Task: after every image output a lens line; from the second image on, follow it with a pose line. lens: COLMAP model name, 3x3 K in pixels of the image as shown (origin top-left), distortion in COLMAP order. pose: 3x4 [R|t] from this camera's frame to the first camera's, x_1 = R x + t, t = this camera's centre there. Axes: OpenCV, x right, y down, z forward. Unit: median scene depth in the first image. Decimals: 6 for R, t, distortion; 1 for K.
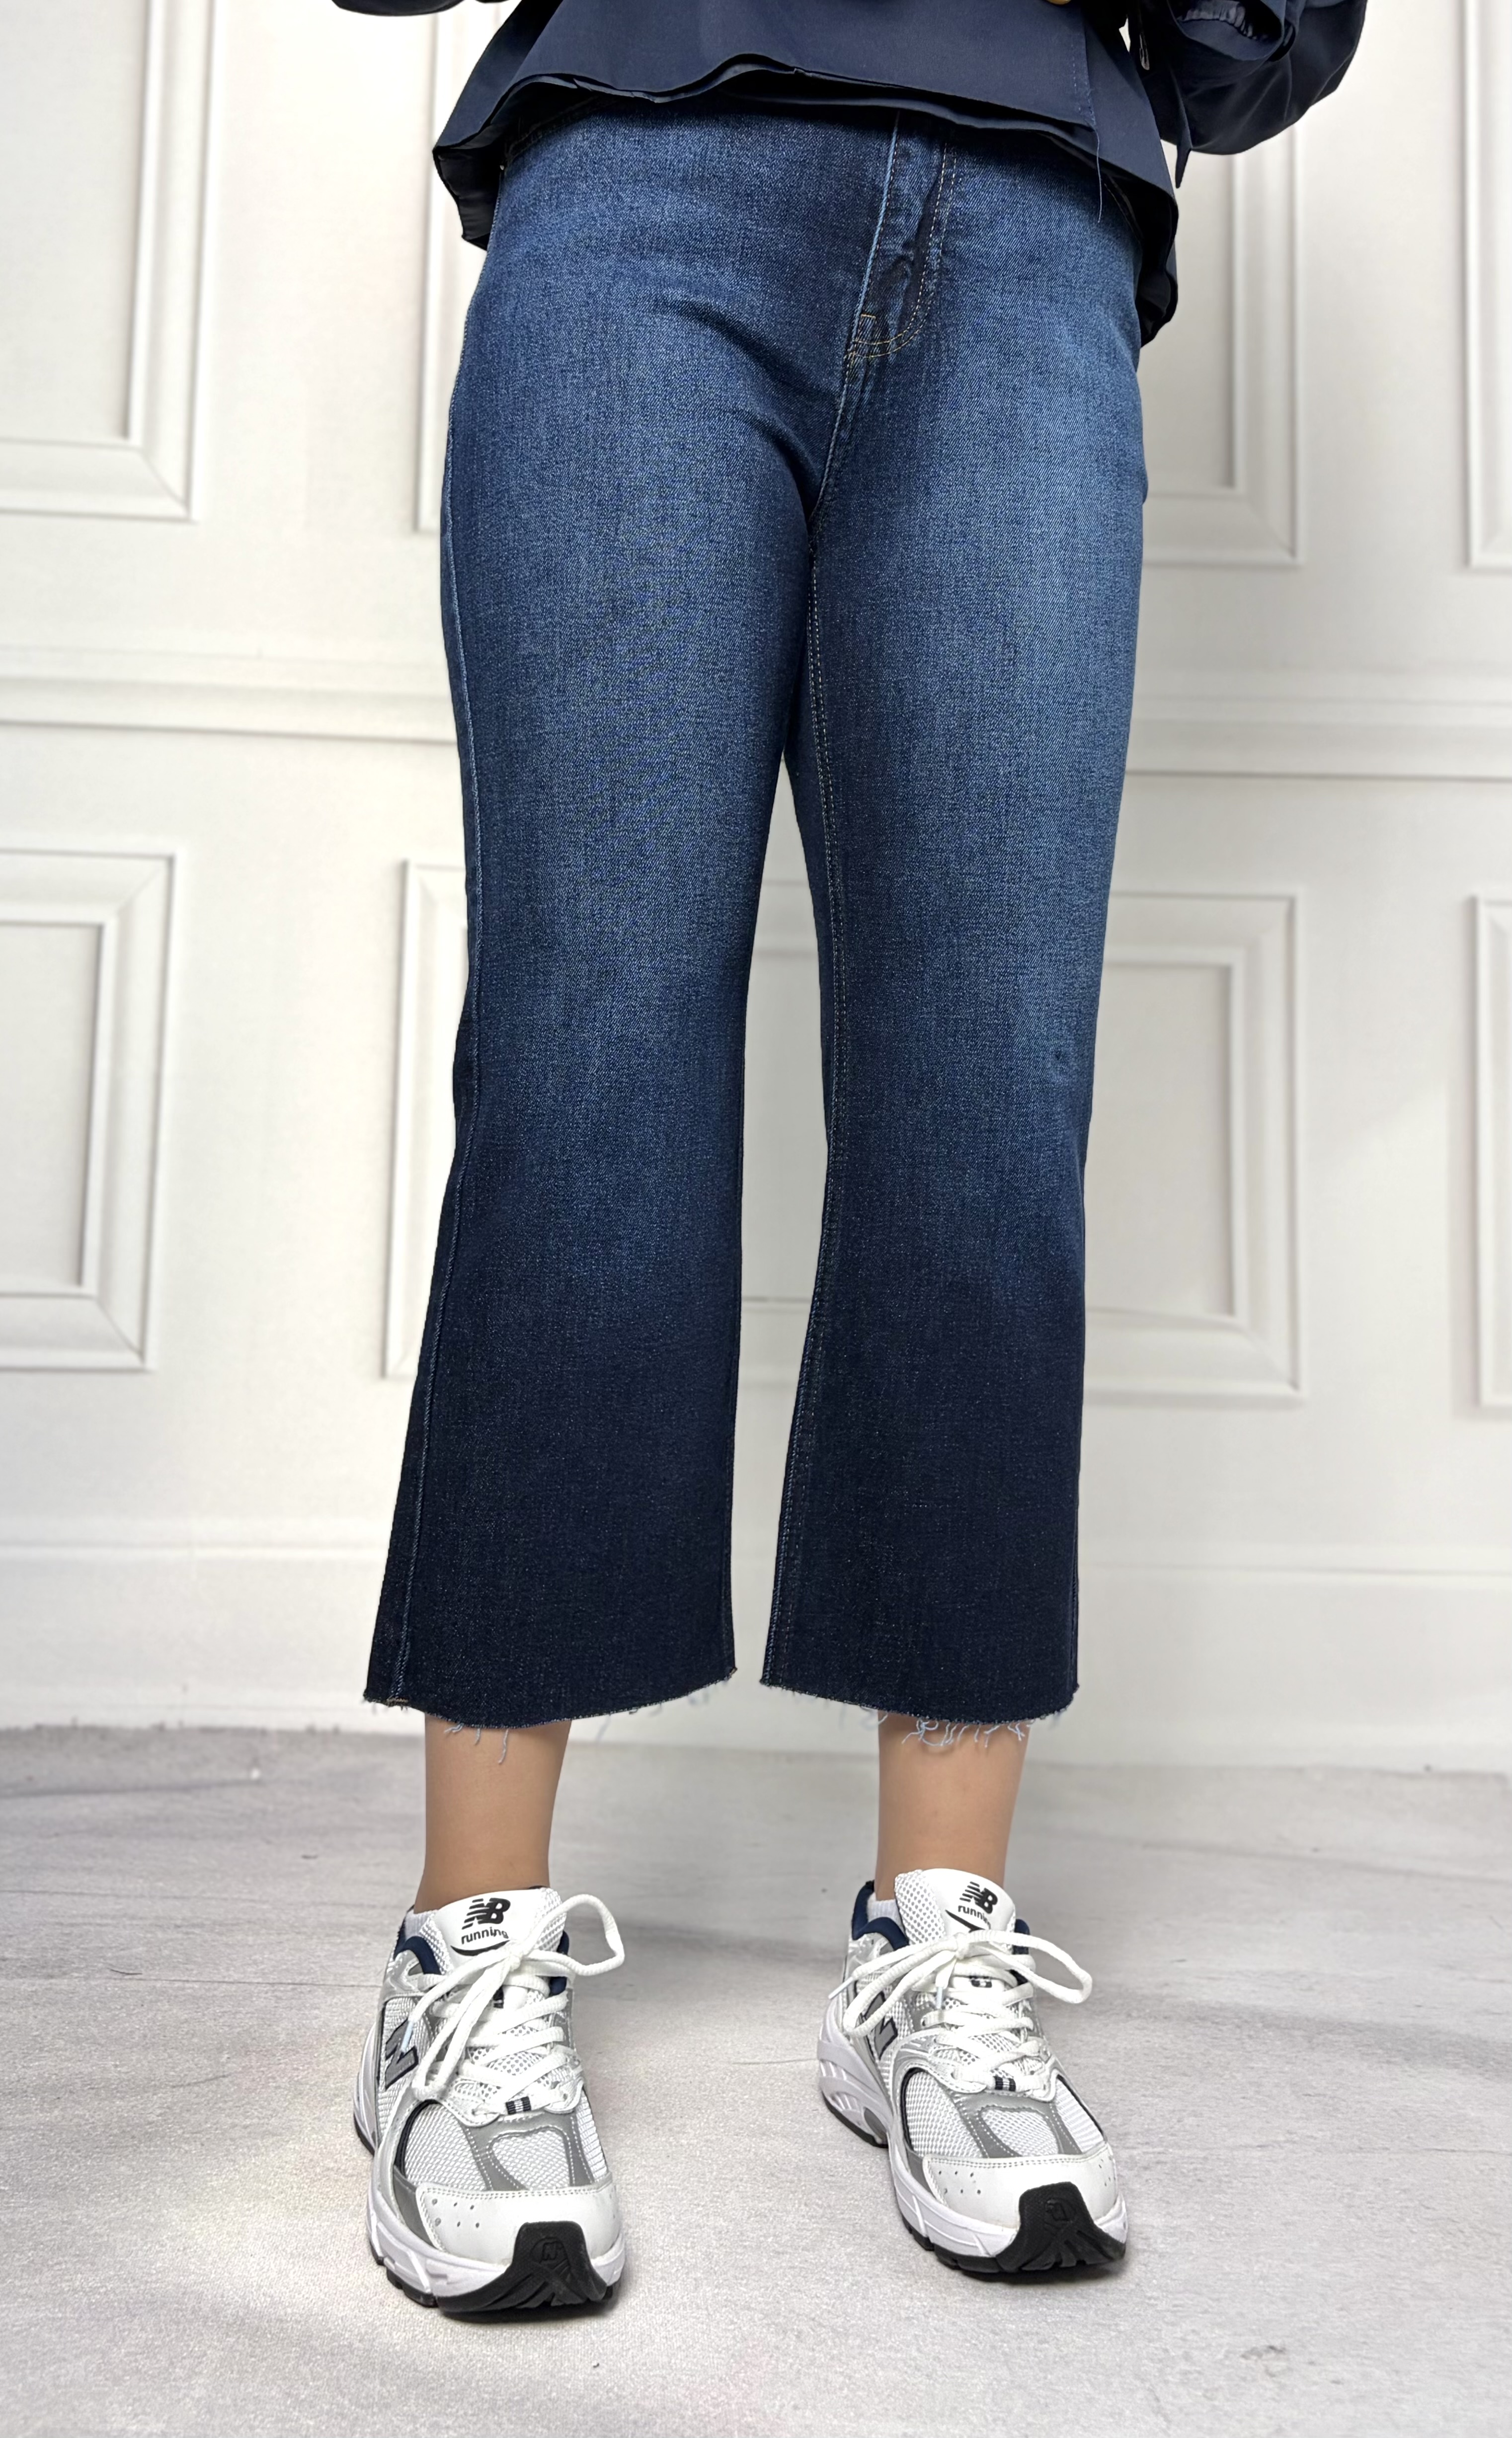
lens RADIAL K [[2212.8, 0, 703.2], [0, 2212.8, 1027.9], [0, 0, 1]] dist [0.002890, 0.000842]
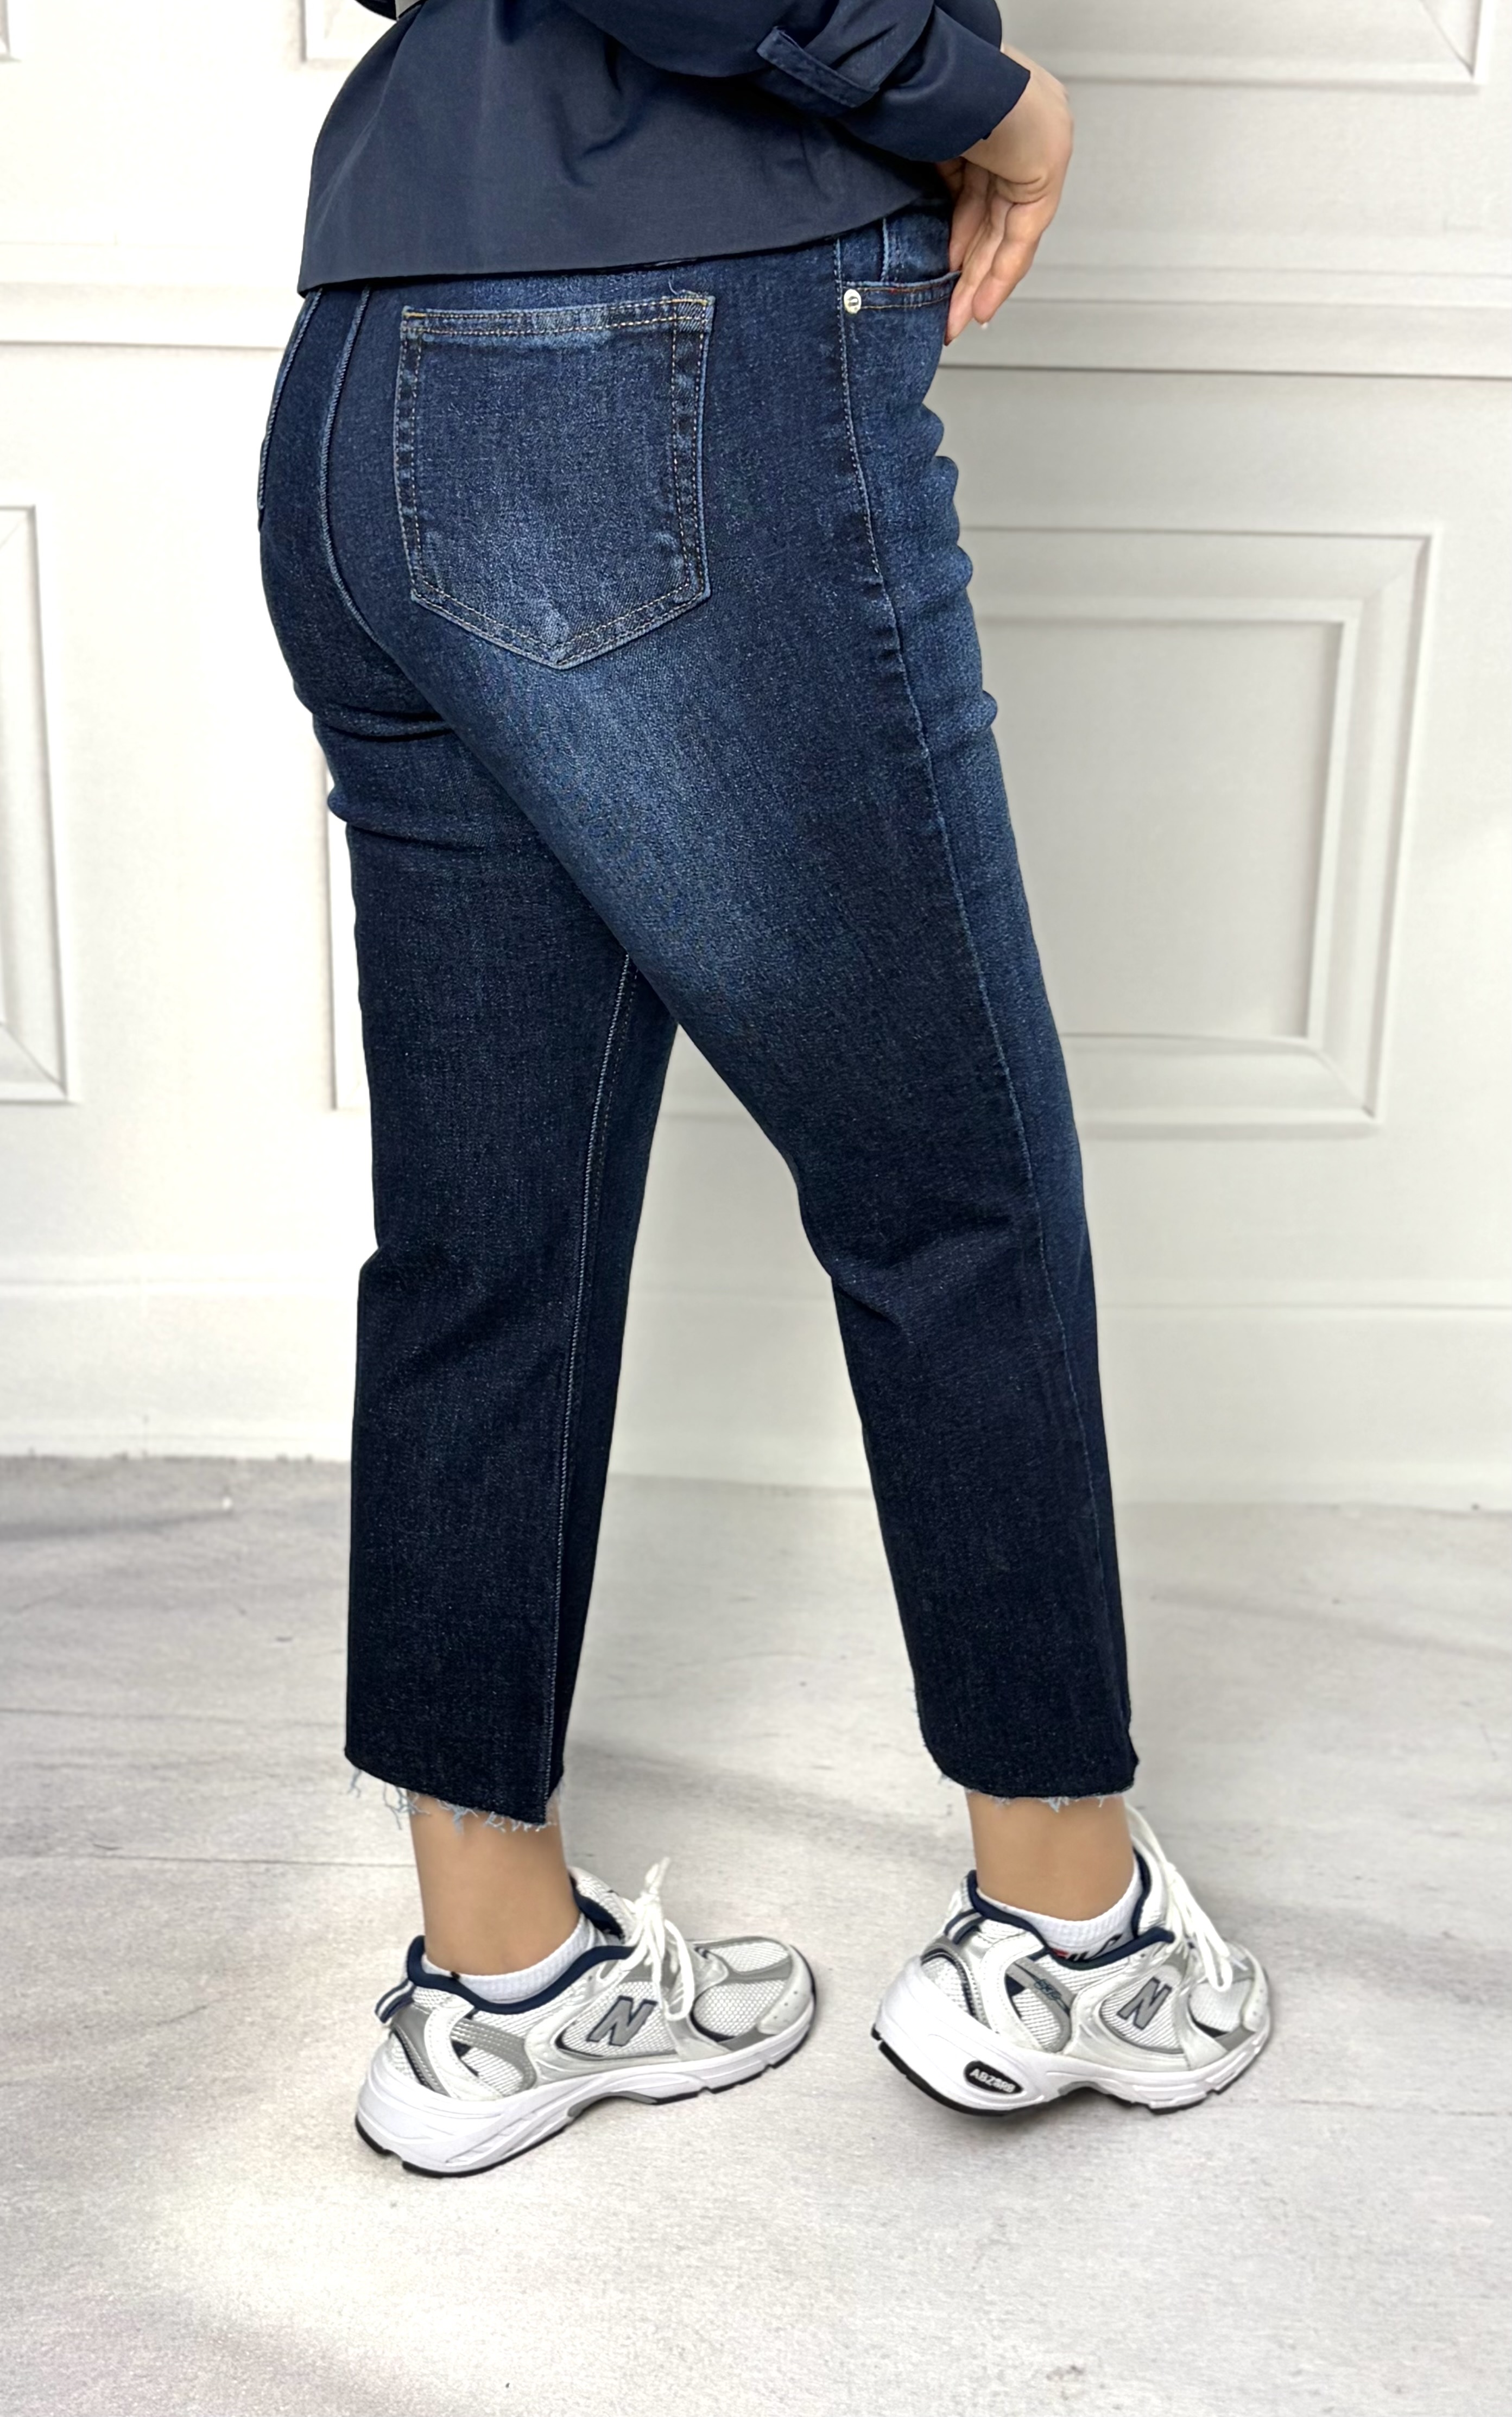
lens RADIAL K [[3094.1, 0, 734.7], [0, 3094.1, 1133.5], [0, 0, 1]] dist [0.136662, -0.466098]
pose [[0.999153, 0.008568, -0.040239, 0.070875], [0.009503, 0.903560, 0.428357, -0.391335], [0.040029, -0.428377, 0.902713, -0.135175]]
